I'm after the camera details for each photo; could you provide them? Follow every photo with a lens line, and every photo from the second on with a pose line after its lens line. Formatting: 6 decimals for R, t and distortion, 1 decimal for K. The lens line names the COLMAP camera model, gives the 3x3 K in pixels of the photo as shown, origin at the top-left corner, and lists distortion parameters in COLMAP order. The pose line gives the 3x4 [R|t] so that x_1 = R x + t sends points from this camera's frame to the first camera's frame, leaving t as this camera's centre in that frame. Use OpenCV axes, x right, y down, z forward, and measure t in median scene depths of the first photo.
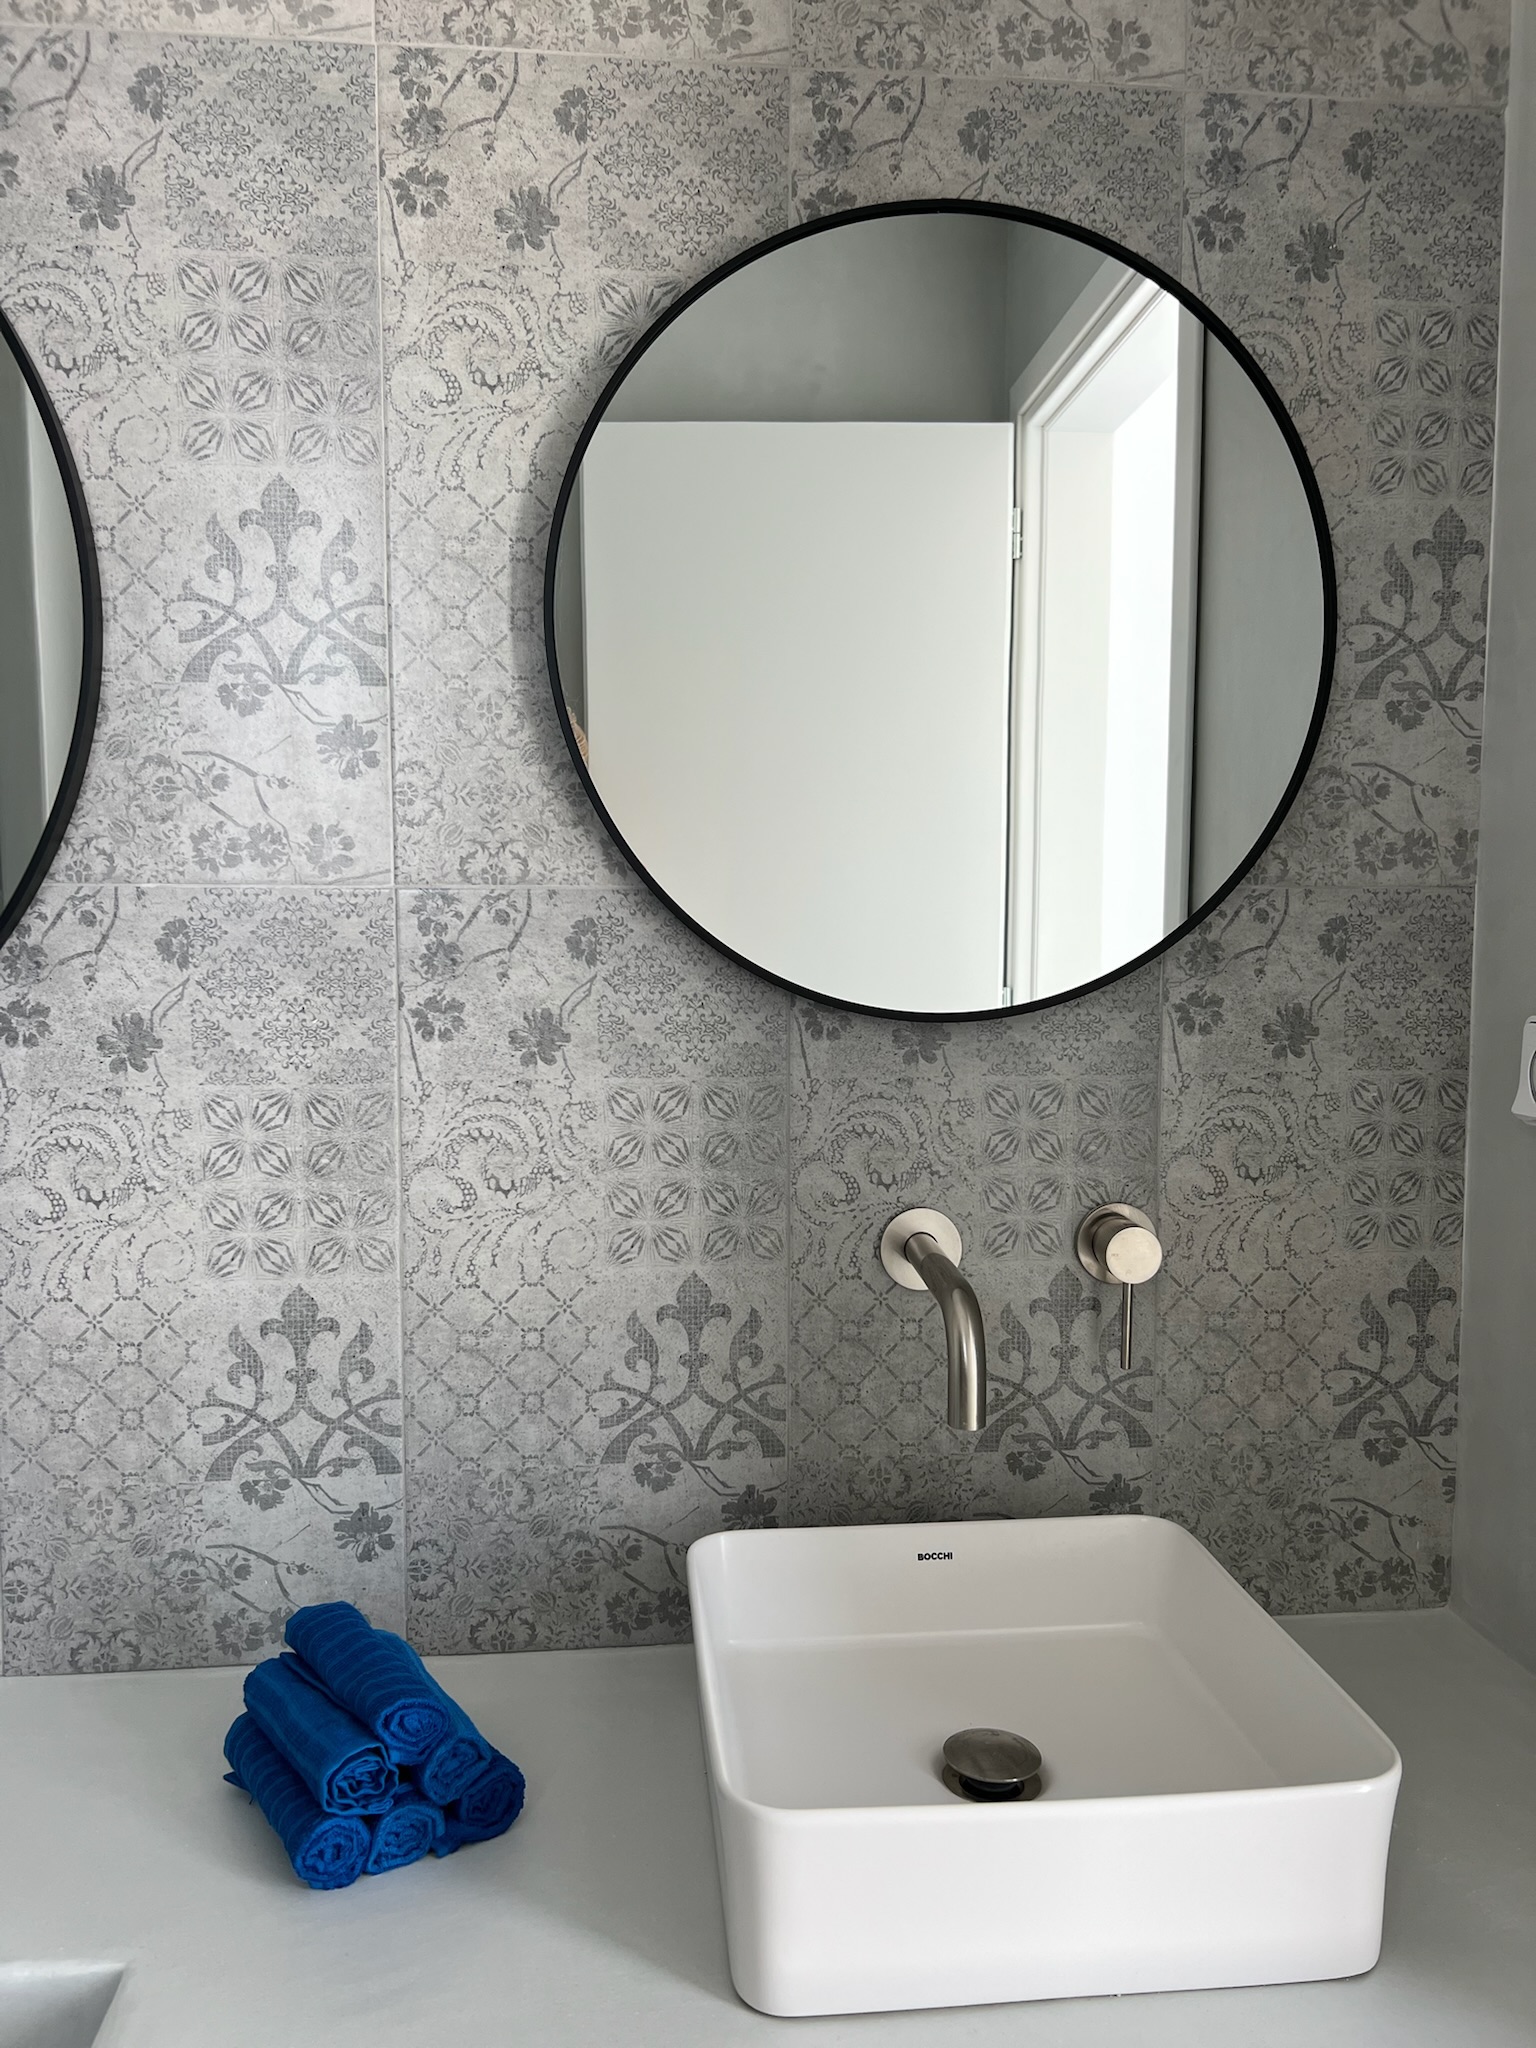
lens RADIAL K [[1515.9, 0, 766.9], [0, 1515.9, 1091.6], [0, 0, 1]] dist [0.078355, -0.098238]
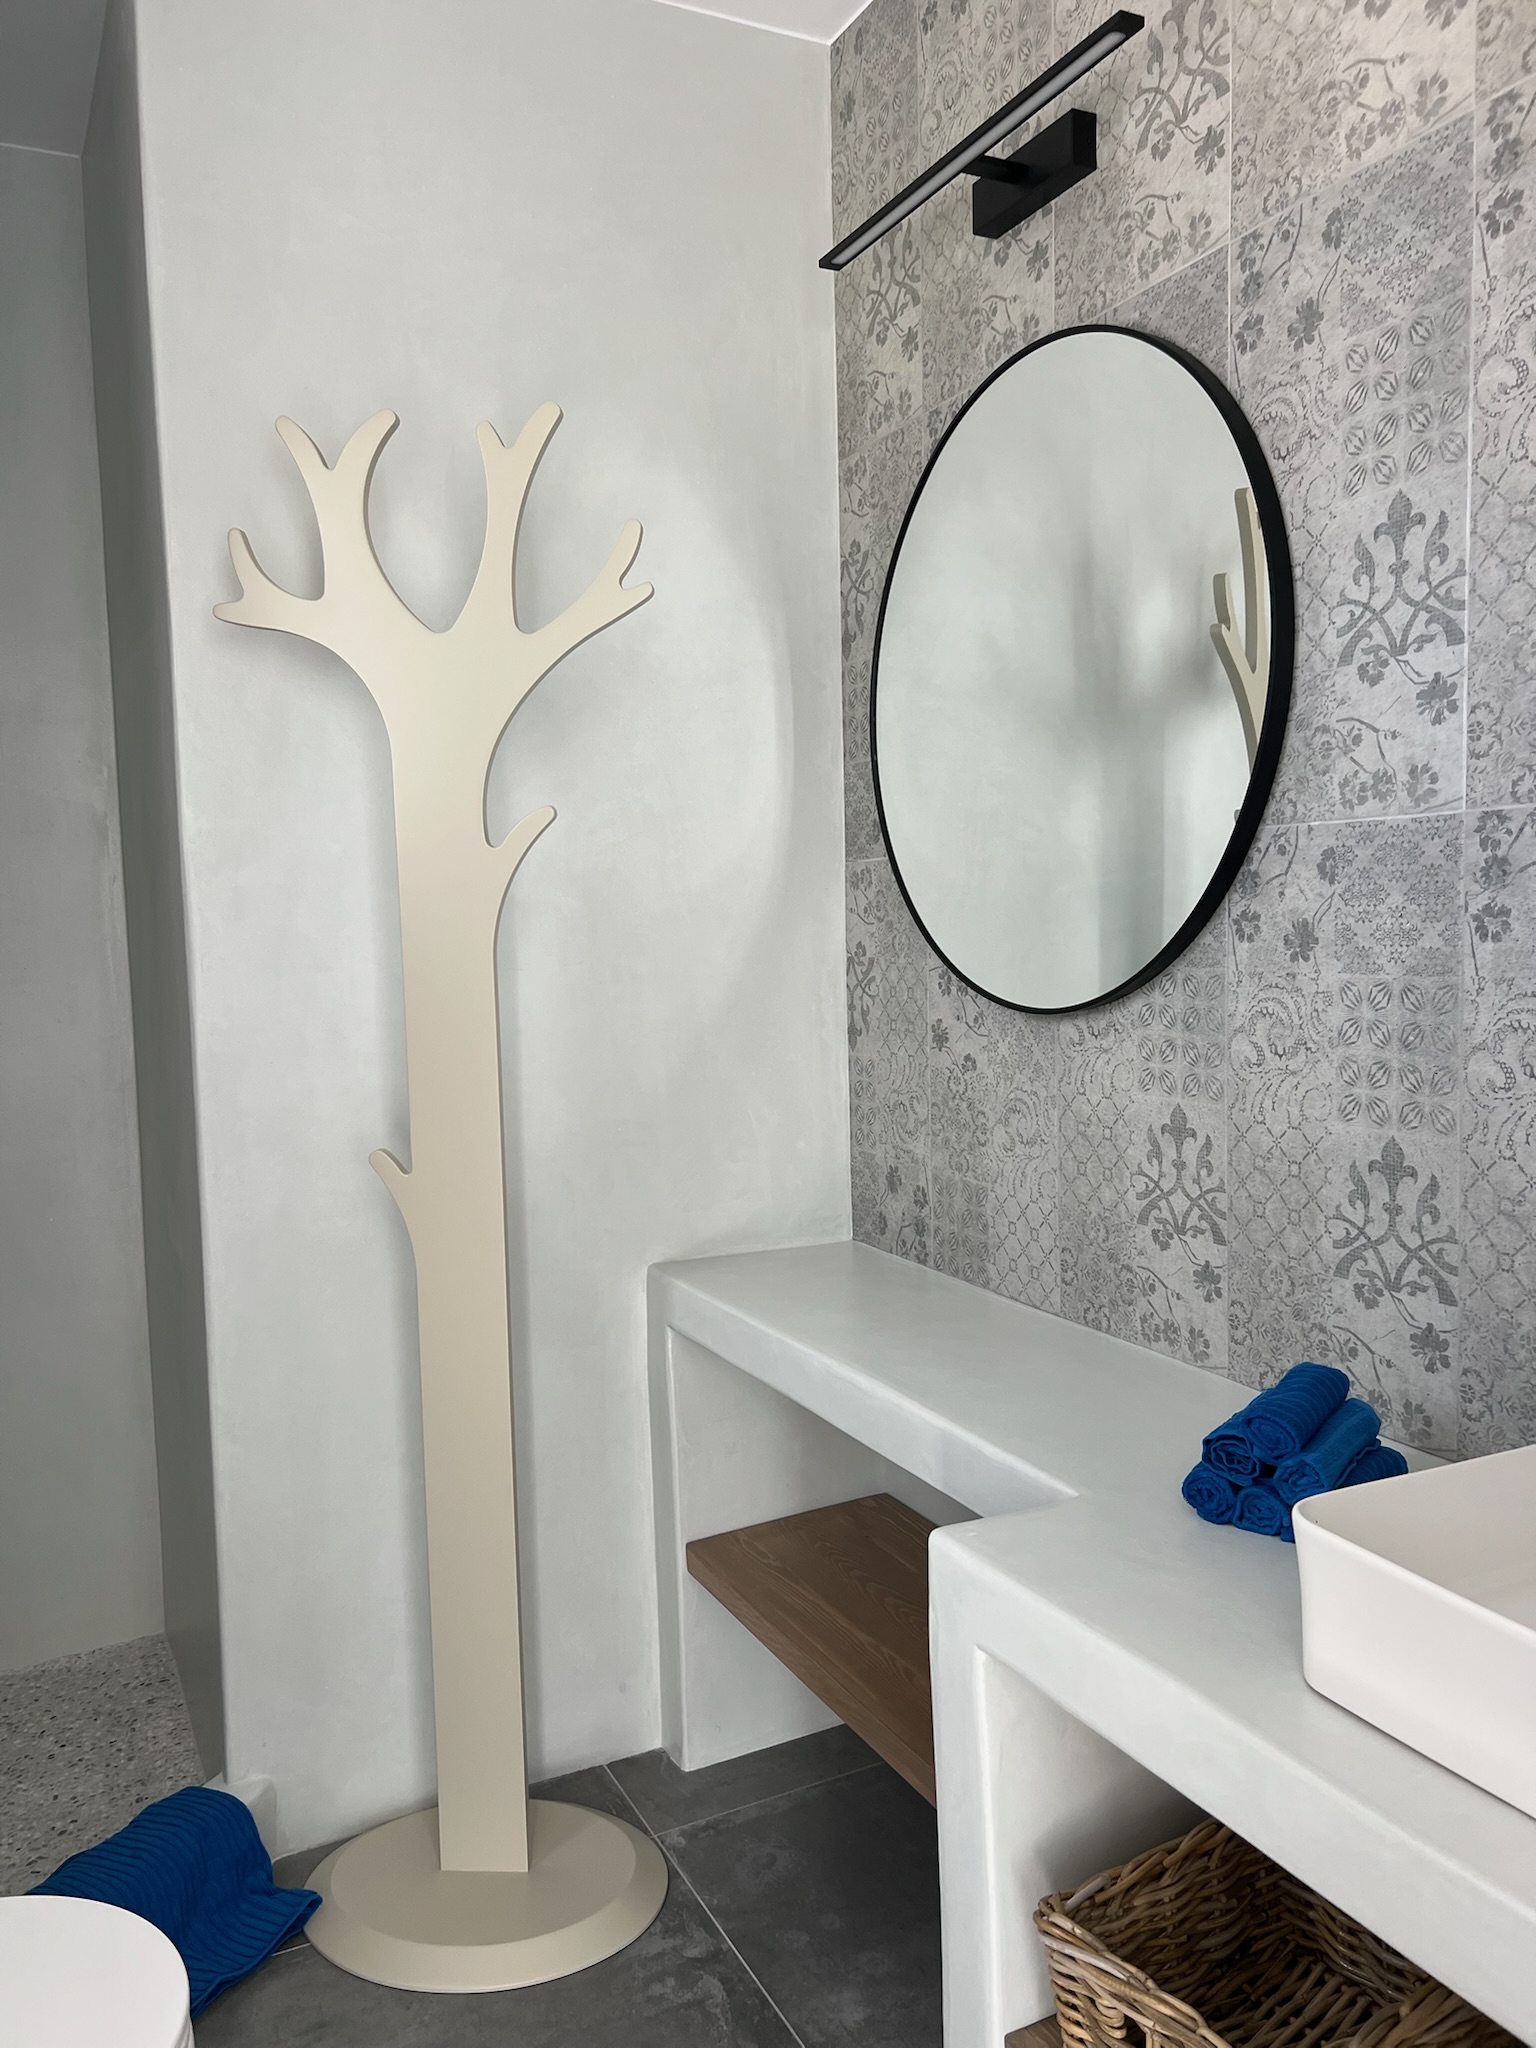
lens RADIAL K [[1557.0, 0, 800.3], [0, 1557.0, 1025.8], [0, 0, 1]] dist [0.065225, -0.059715]
pose [[0.378280, 0.065217, -0.923391, 0.698471], [-0.048109, 0.997552, 0.050746, -0.005229], [0.924440, 0.025227, 0.380491, 0.062617]]
